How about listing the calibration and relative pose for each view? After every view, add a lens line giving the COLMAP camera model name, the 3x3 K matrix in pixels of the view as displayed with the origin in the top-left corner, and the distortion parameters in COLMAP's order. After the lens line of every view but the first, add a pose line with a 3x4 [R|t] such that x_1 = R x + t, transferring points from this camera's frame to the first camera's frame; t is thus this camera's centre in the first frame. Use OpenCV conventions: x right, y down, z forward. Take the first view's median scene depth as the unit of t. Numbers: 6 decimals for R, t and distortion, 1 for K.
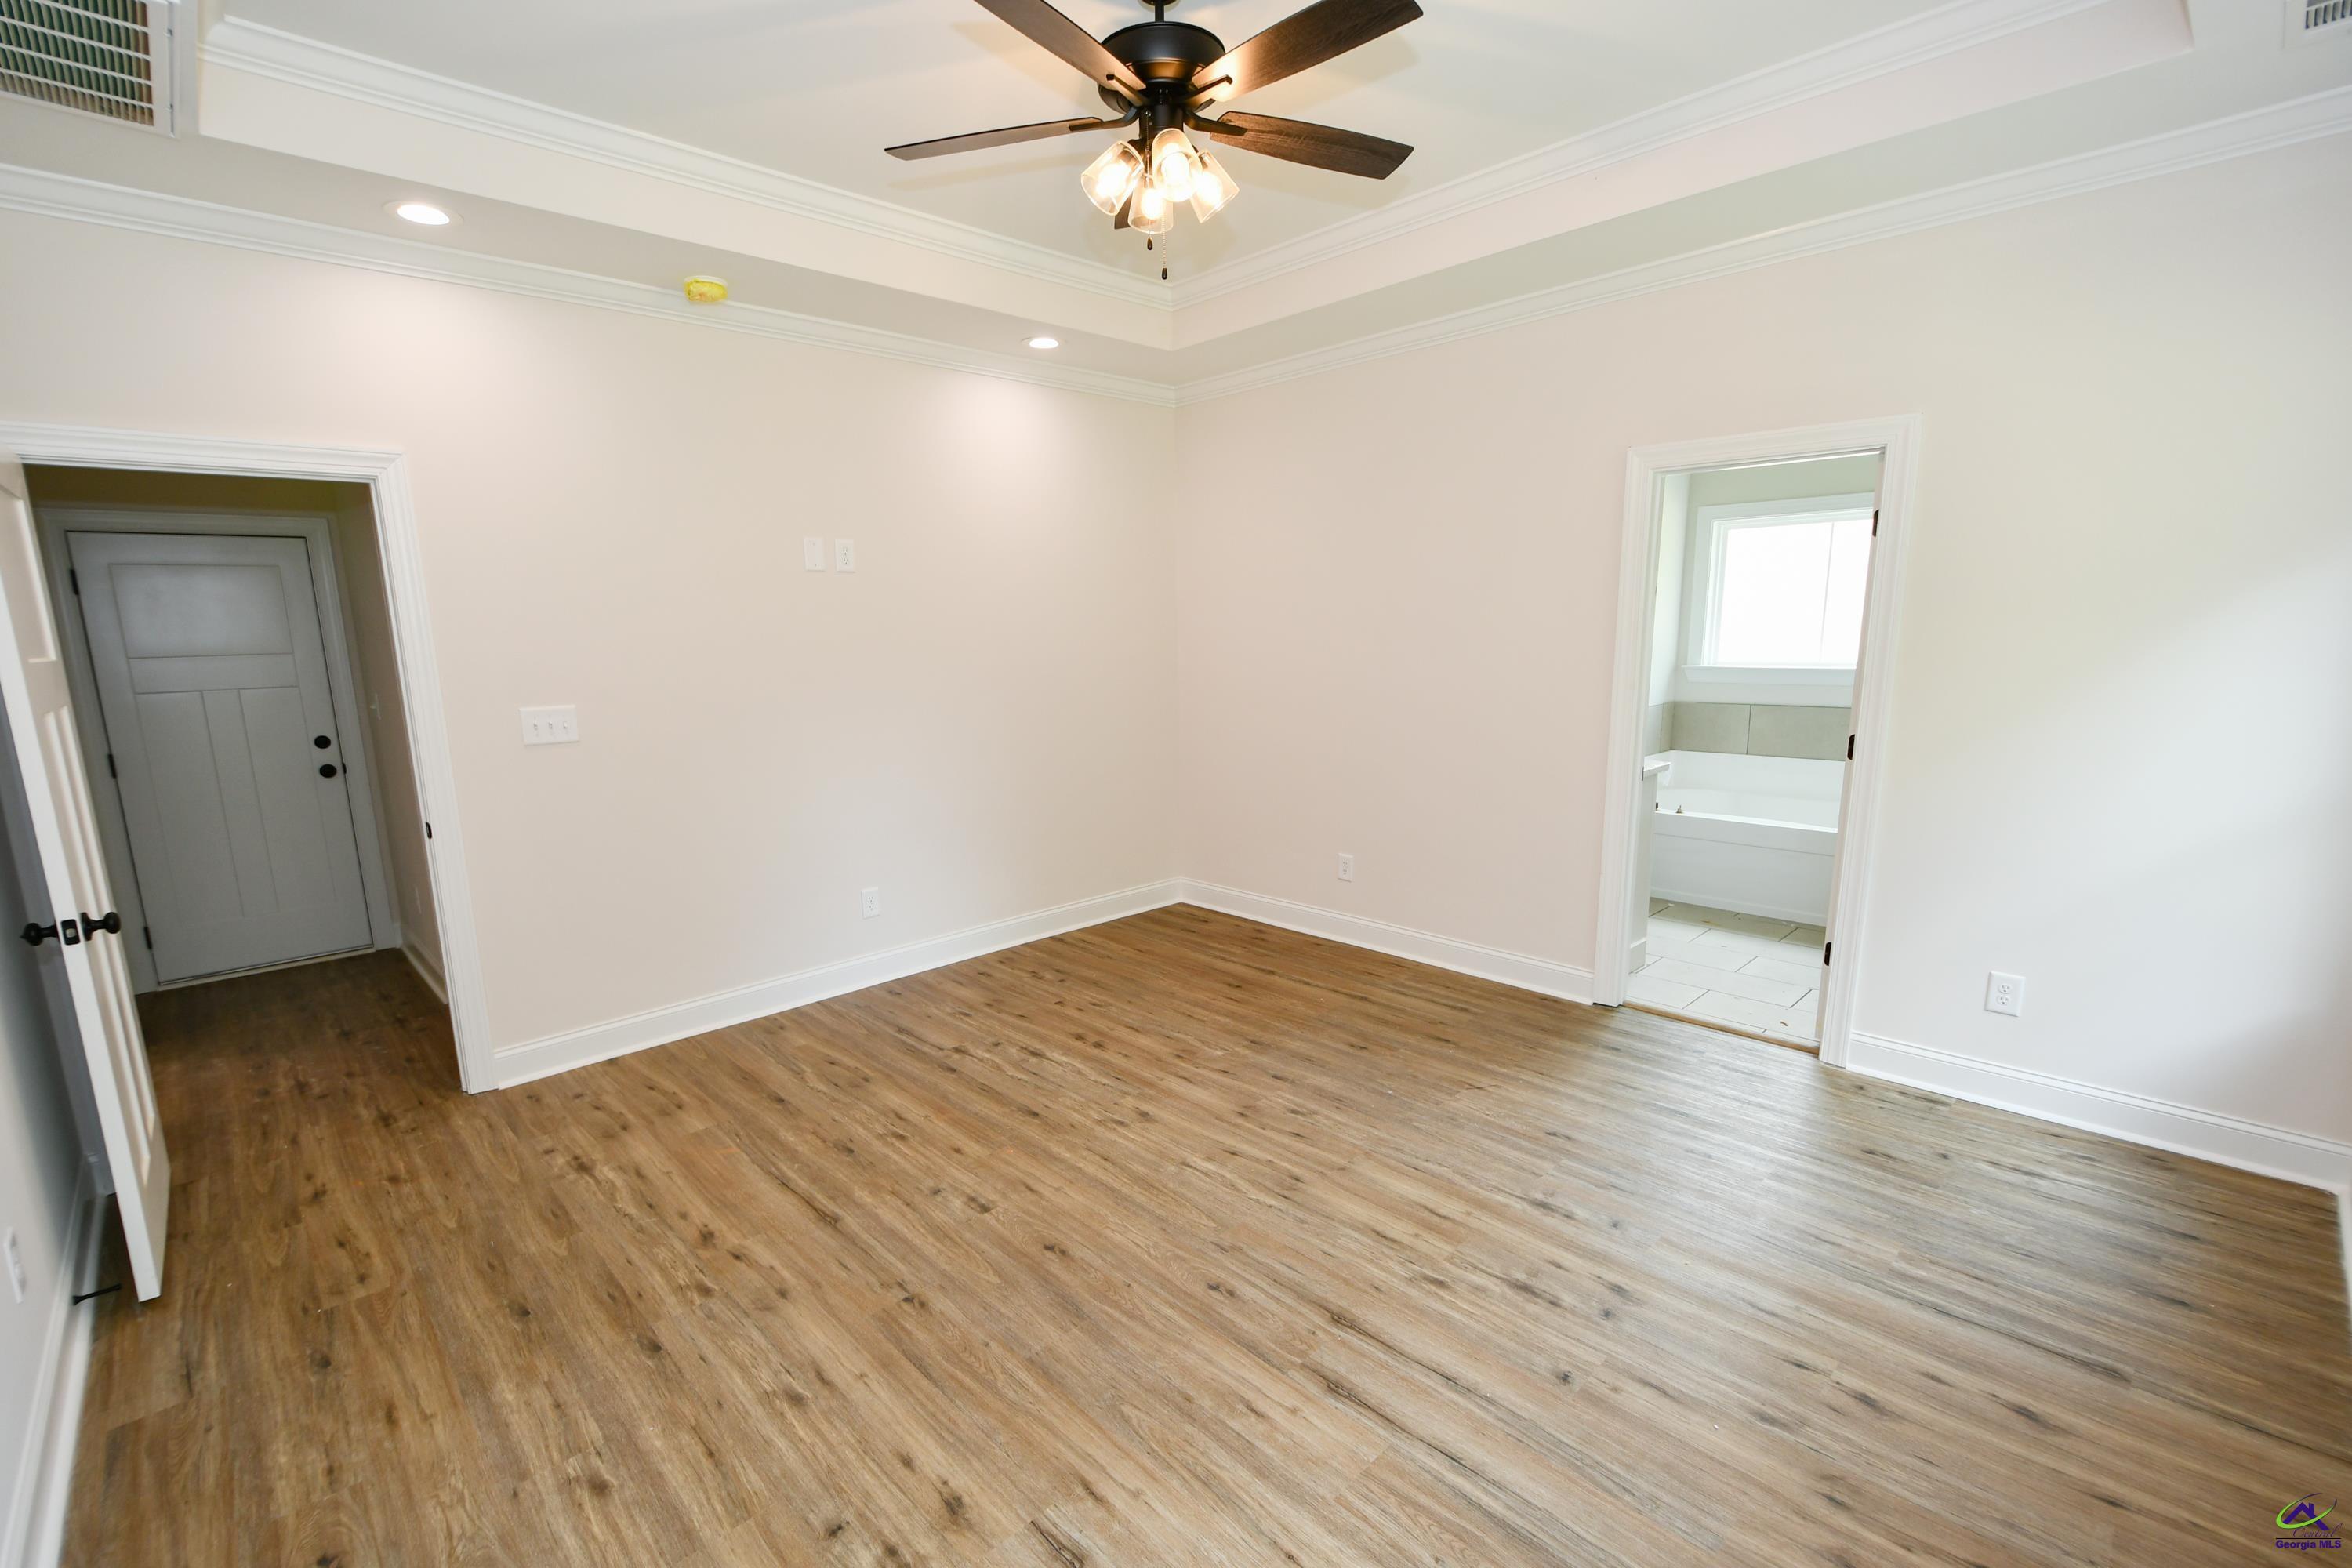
lens RADIAL K [[1033.1, 0, 1152.6], [0, 1033.1, 818.7], [0, 0, 1]] dist [0.002716, -0.004636]
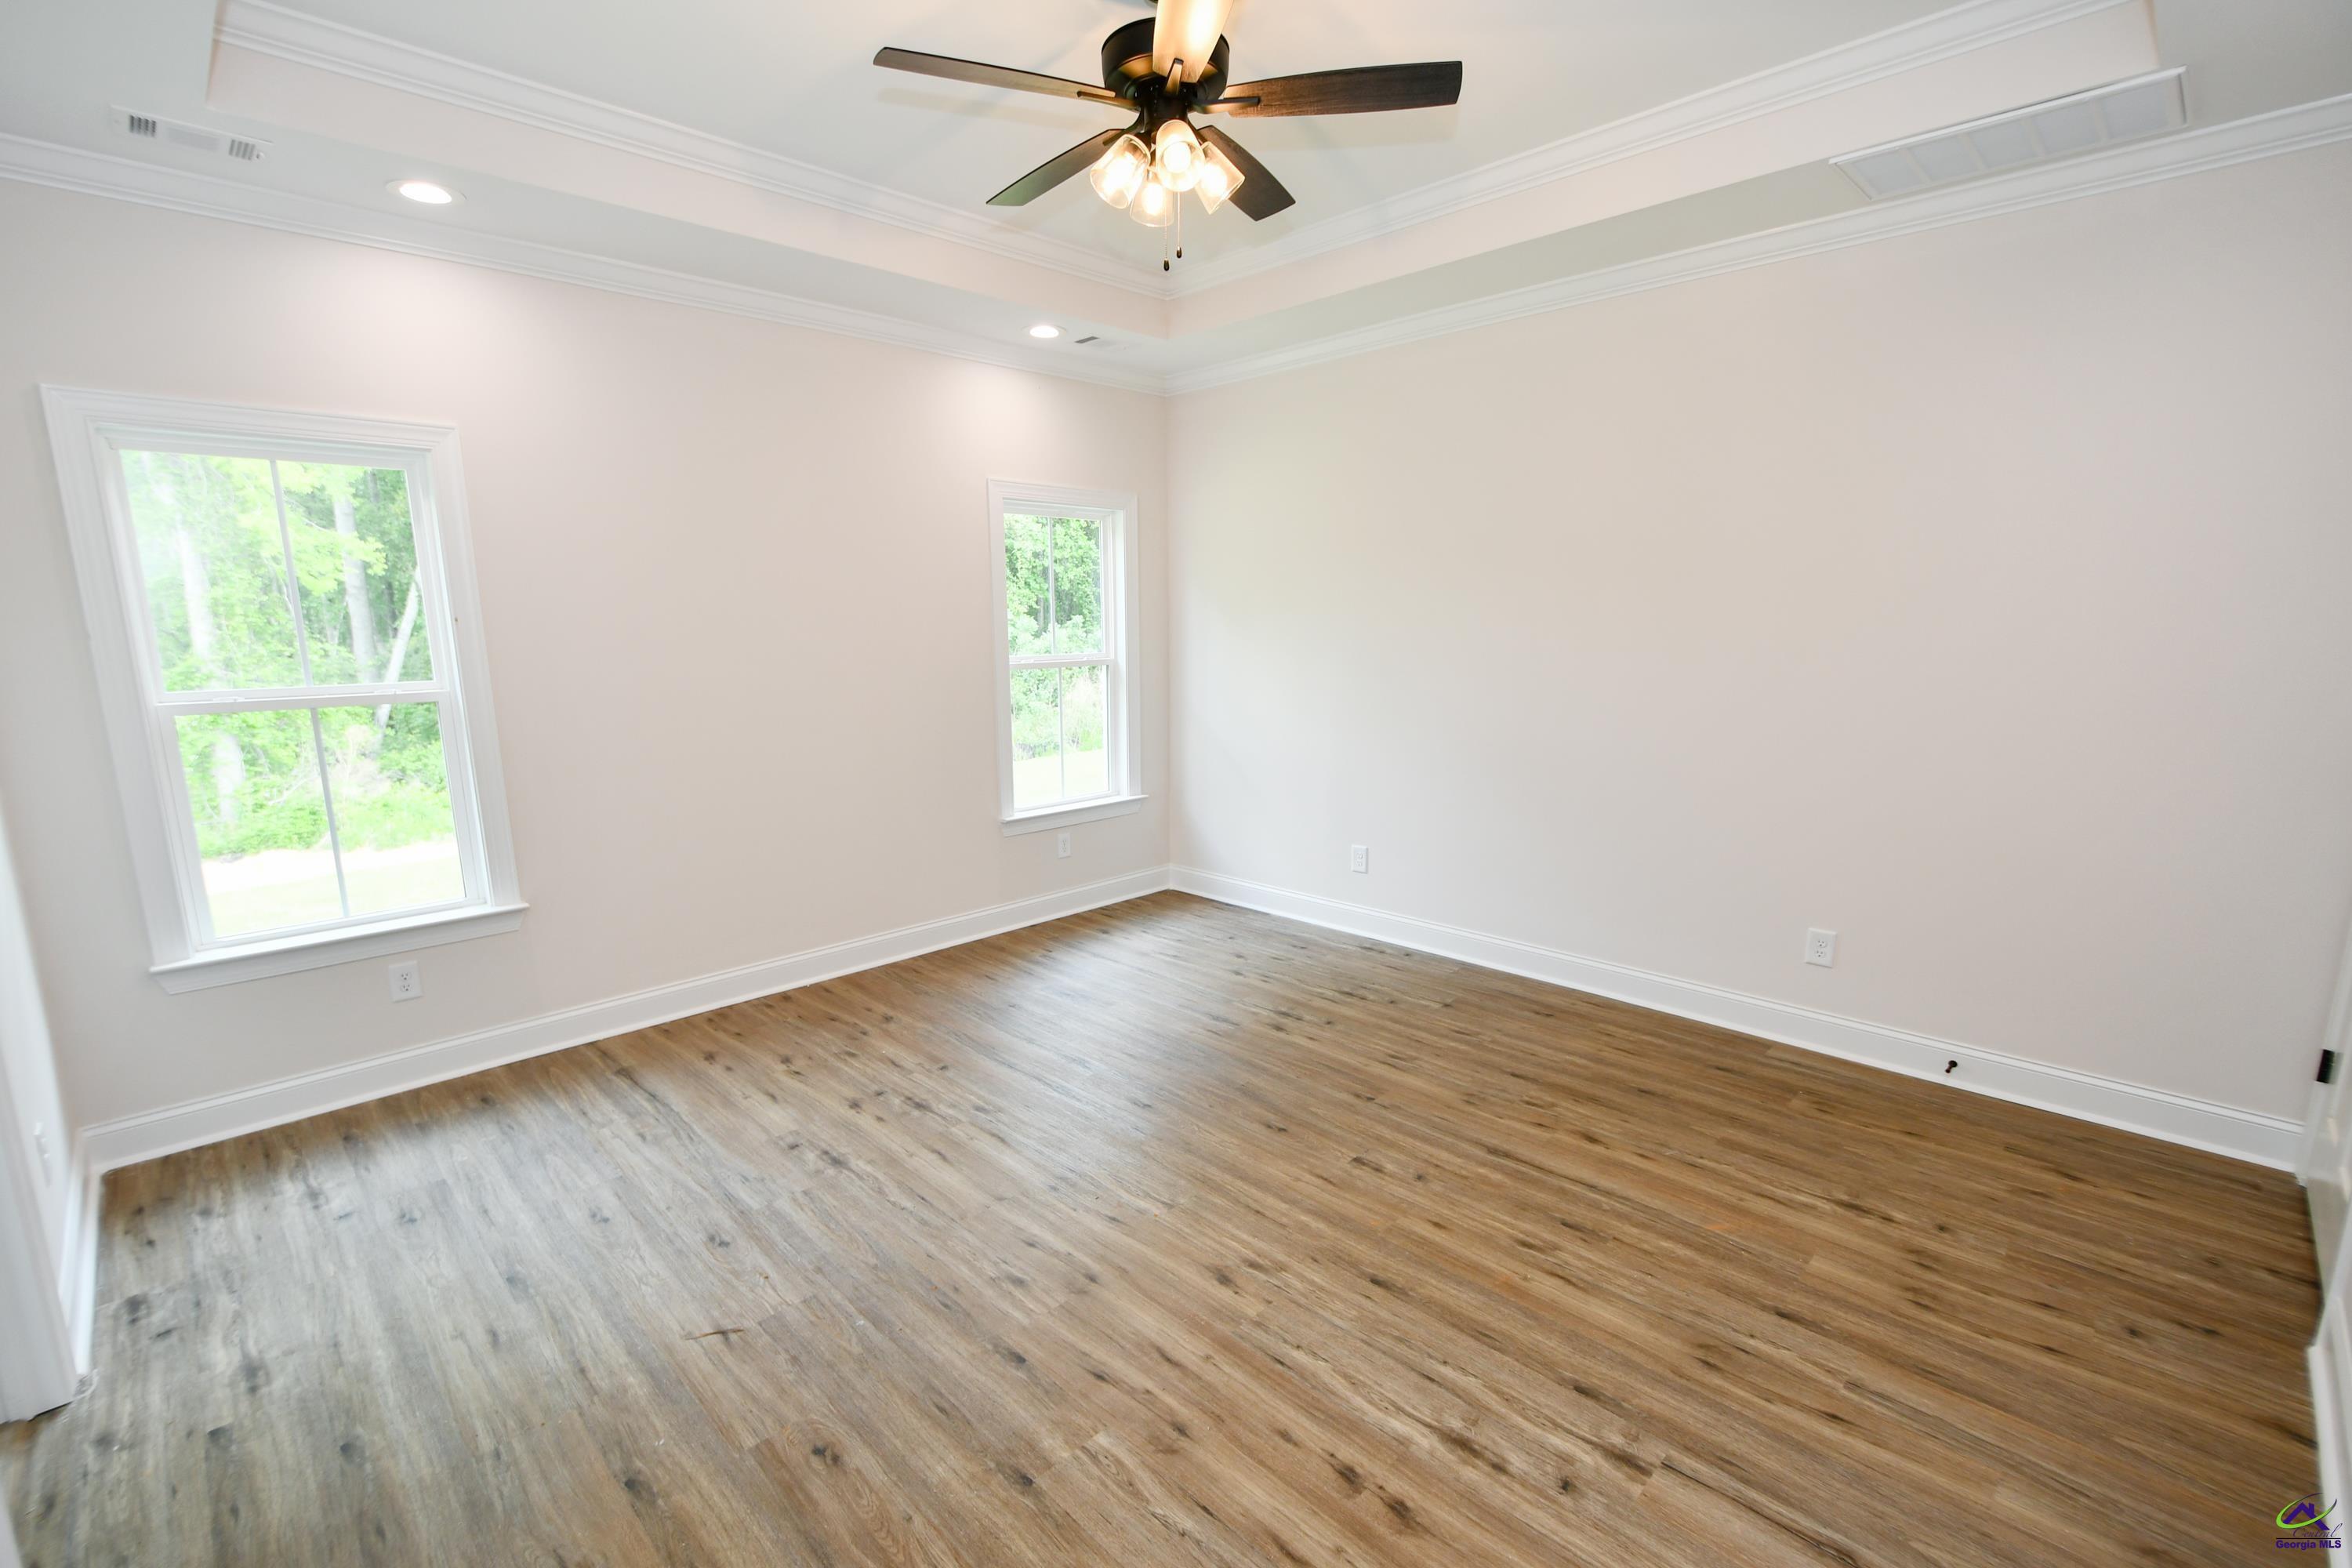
lens RADIAL K [[1033.1, 0, 1152.6], [0, 1033.1, 818.7], [0, 0, 1]] dist [0.002716, -0.004636]
pose [[-0.999362, 0.034325, -0.009873, 0.040676], [0.028229, 0.928433, 0.370426, -0.301663], [0.021882, 0.369911, -0.928809, 1.625871]]
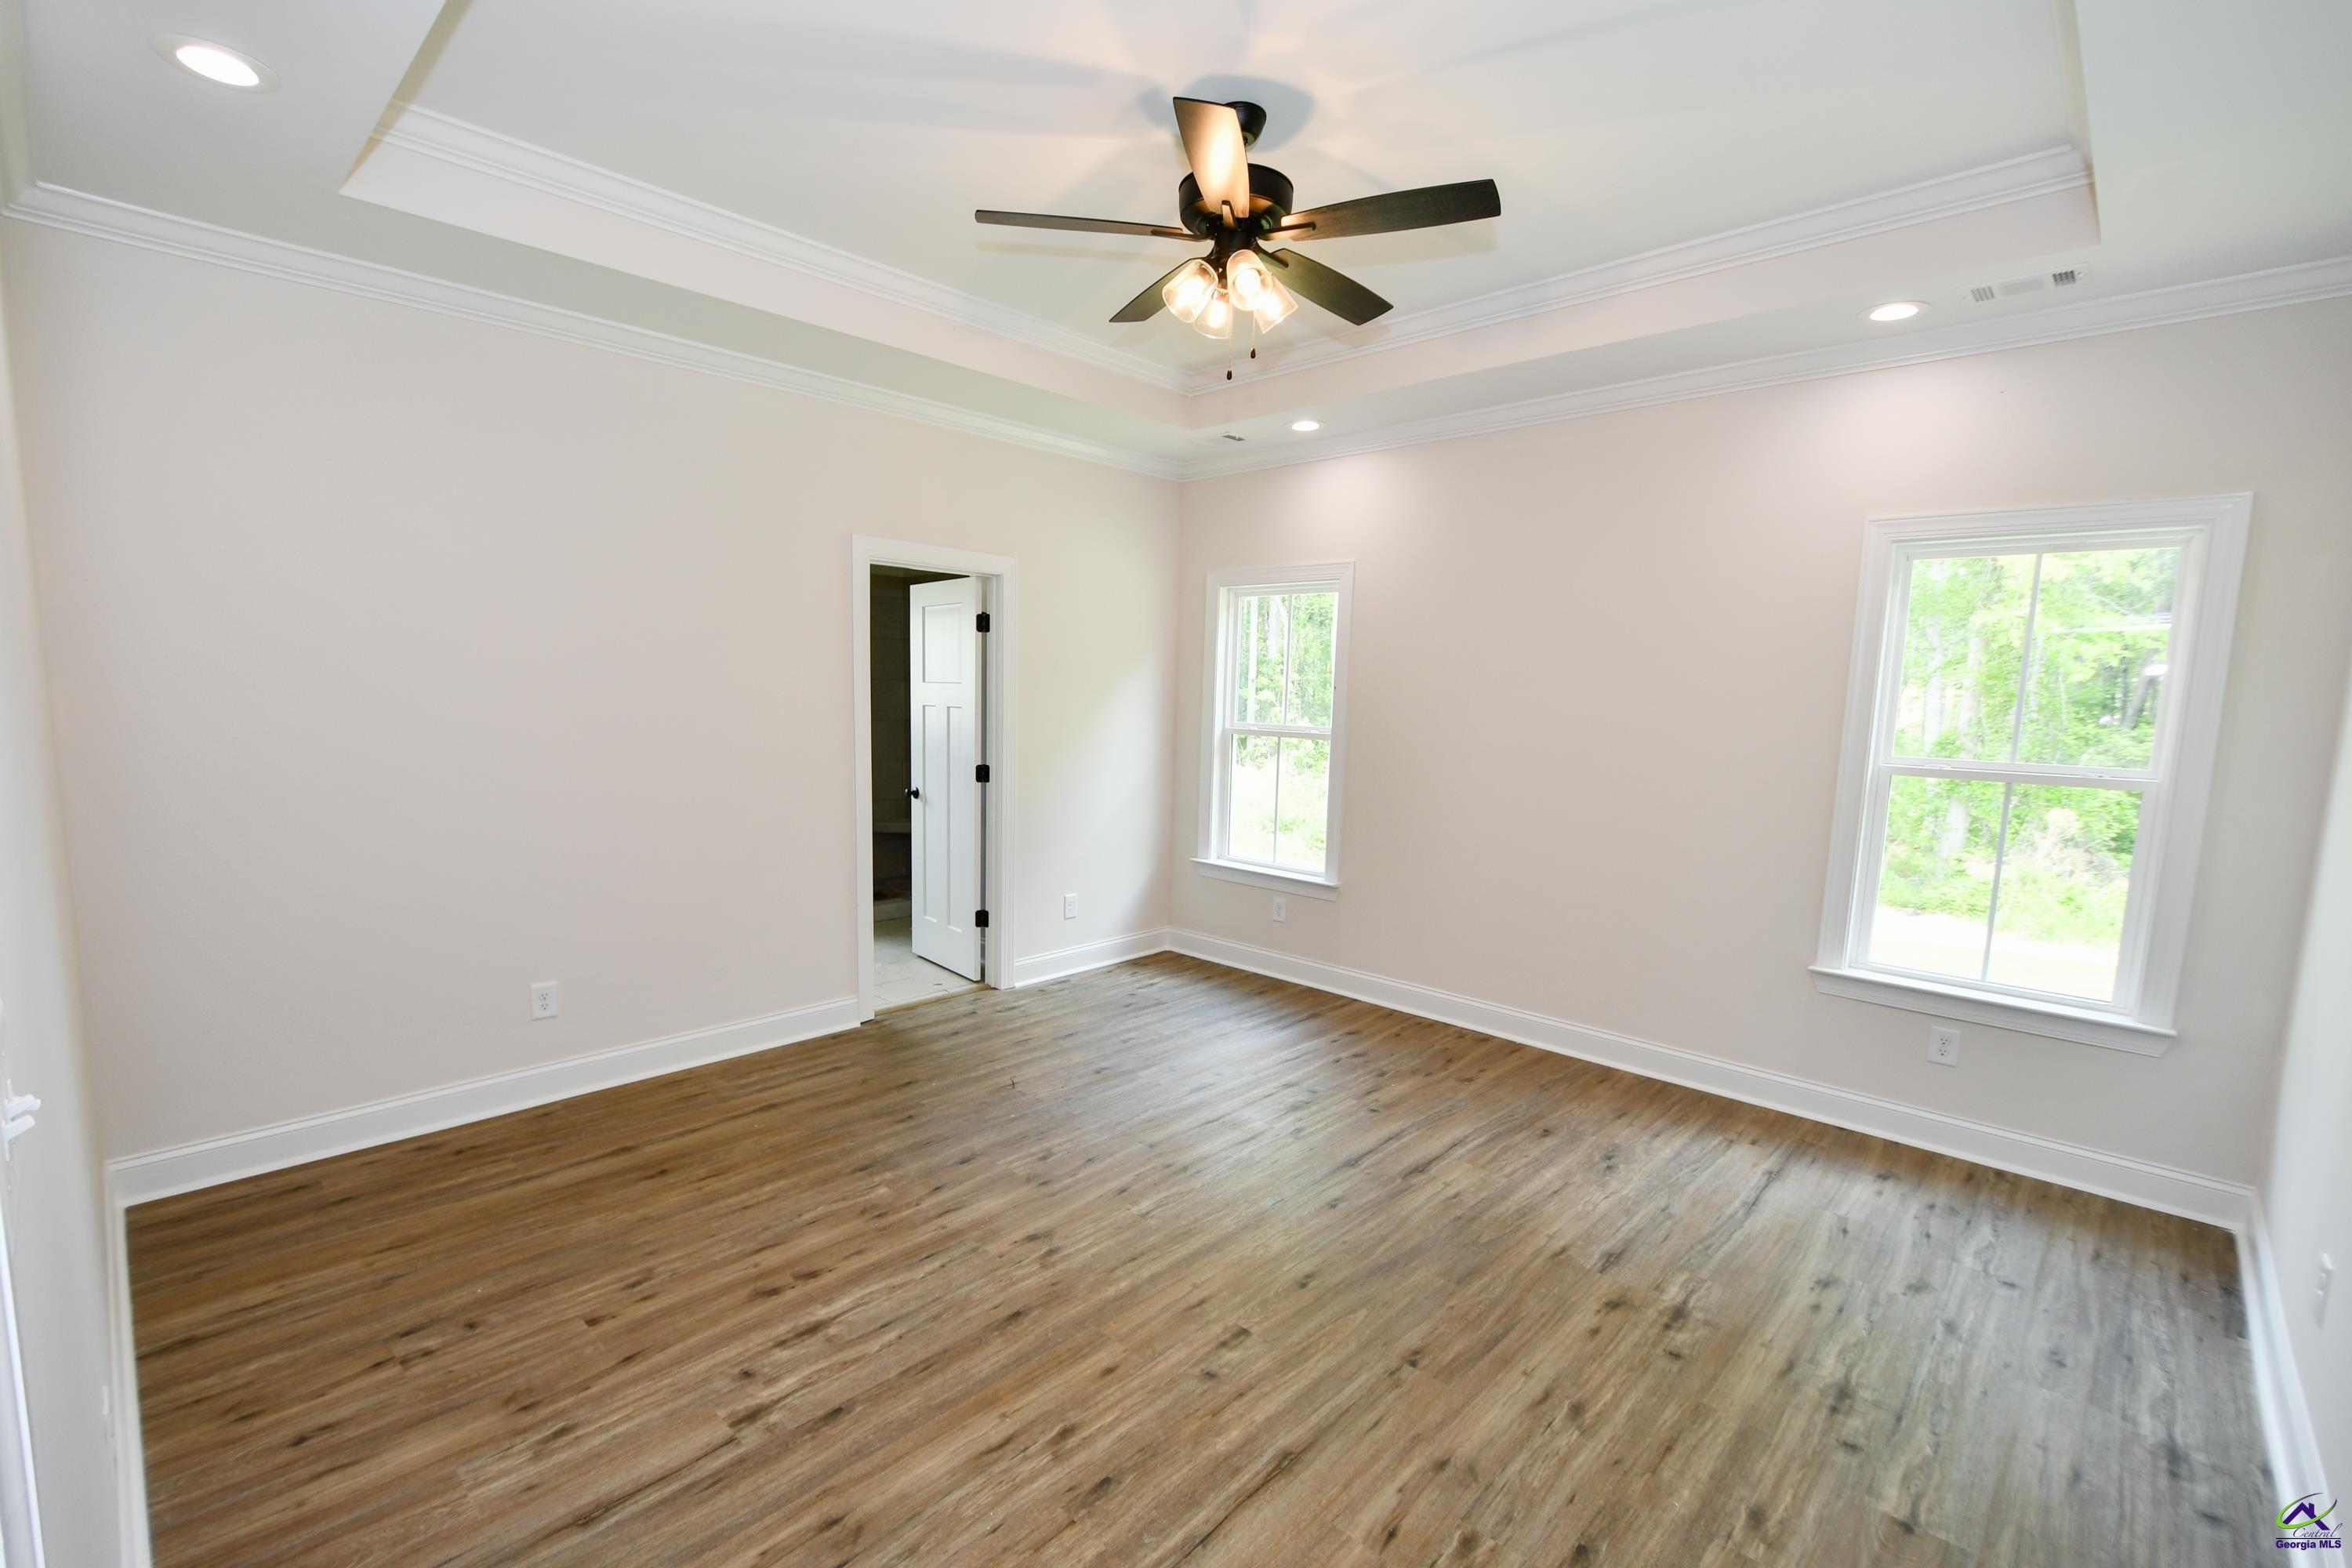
lens RADIAL K [[1025.7, 0, 1148.2], [0, 1025.7, 814.6], [0, 0, 1]] dist [0.006888, -0.008539]
pose [[-0.046648, -0.104549, 0.993425, -0.871241], [0.162972, 0.980386, 0.110830, -0.149517], [-0.985527, 0.167071, -0.028694, 0.908210]]
